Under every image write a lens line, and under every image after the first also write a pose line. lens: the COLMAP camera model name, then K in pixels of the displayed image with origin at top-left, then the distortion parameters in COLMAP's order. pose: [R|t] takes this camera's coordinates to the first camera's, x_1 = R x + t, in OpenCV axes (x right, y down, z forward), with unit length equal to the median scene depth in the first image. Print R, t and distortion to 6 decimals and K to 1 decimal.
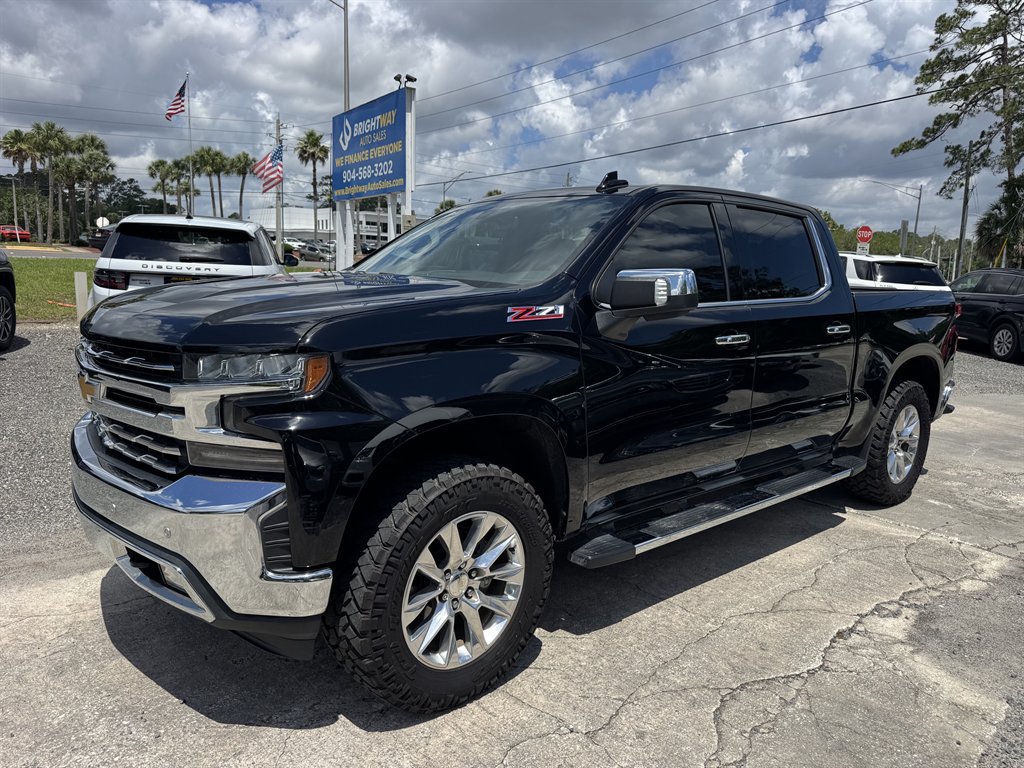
lens RADIAL K [[734.8, 0, 526.9], [0, 734.8, 388.1], [0, 0, 1]] dist [0.052119, -0.064490]
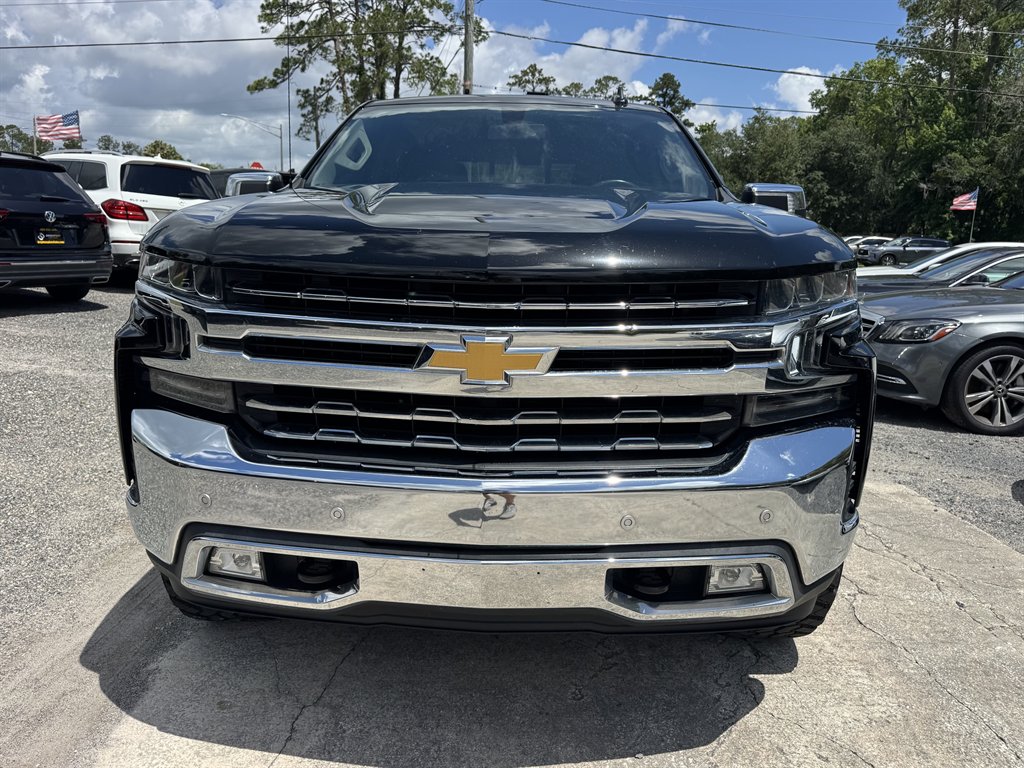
lens RADIAL K [[750.2, 0, 512.0], [0, 750.2, 384.0], [0, 0, 1]] dist [0.017019, -0.022903]
pose [[0.689172, -0.161167, 0.706447, -0.494772], [0.109843, 0.986920, 0.117996, -0.026031], [-0.716224, -0.003721, 0.697861, 0.267784]]
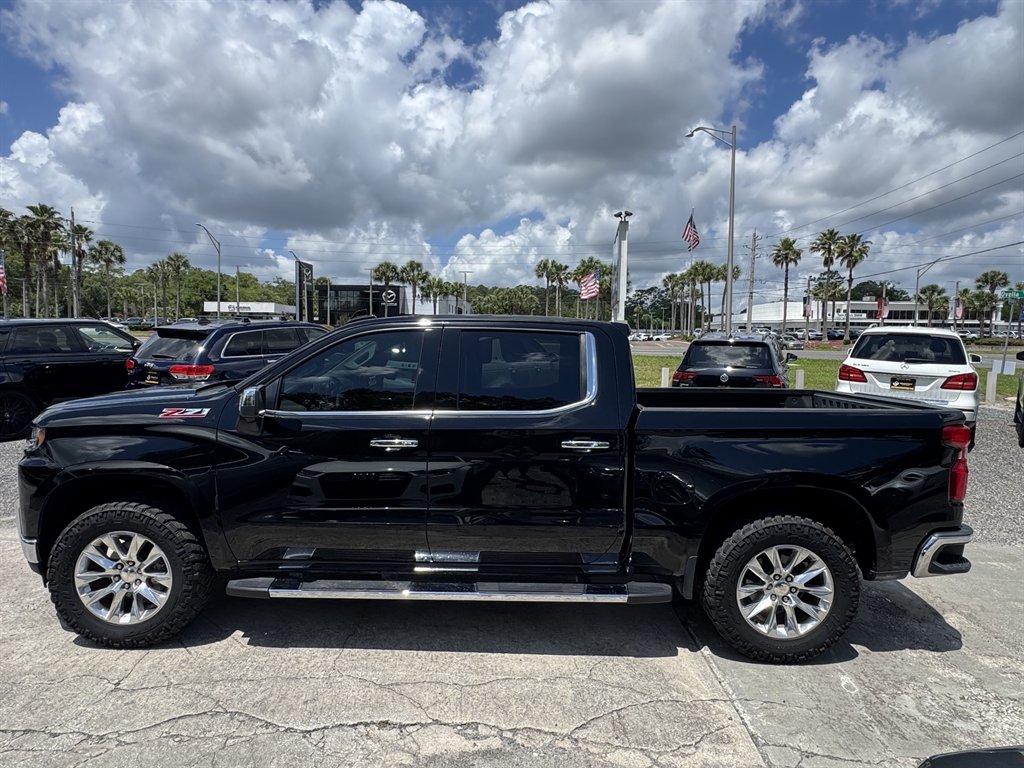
lens RADIAL K [[610.8, 0, 512.0], [0, 610.8, 384.0], [0, 0, 1]] dist [-0.001612, -0.001907]
pose [[0.732158, 0.028345, -0.680545, 0.716743], [-0.100941, 0.992617, -0.067253, -0.077463], [0.673614, 0.117935, 0.729613, 0.252625]]
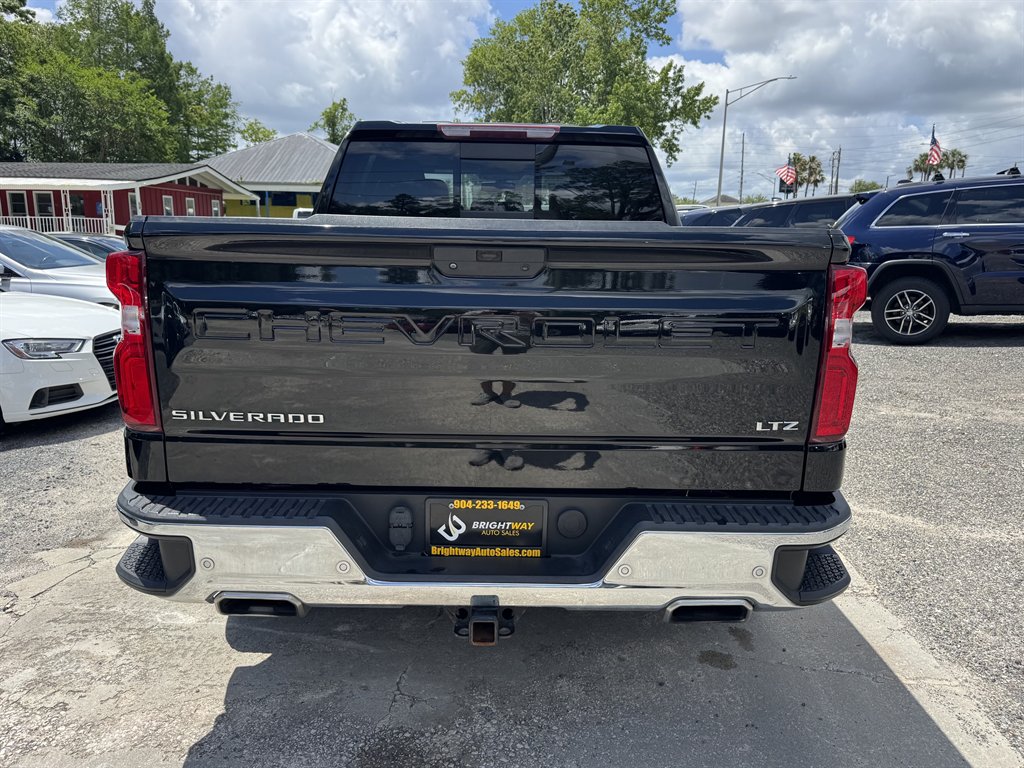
lens RADIAL K [[750.2, 0, 512.0], [0, 750.2, 384.0], [0, 0, 1]] dist [0.017019, -0.022903]
pose [[-0.666528, 0.111696, -0.737065, 0.768863], [-0.147538, 0.949390, 0.277291, -0.189537], [0.730735, 0.293568, -0.616316, 1.439042]]
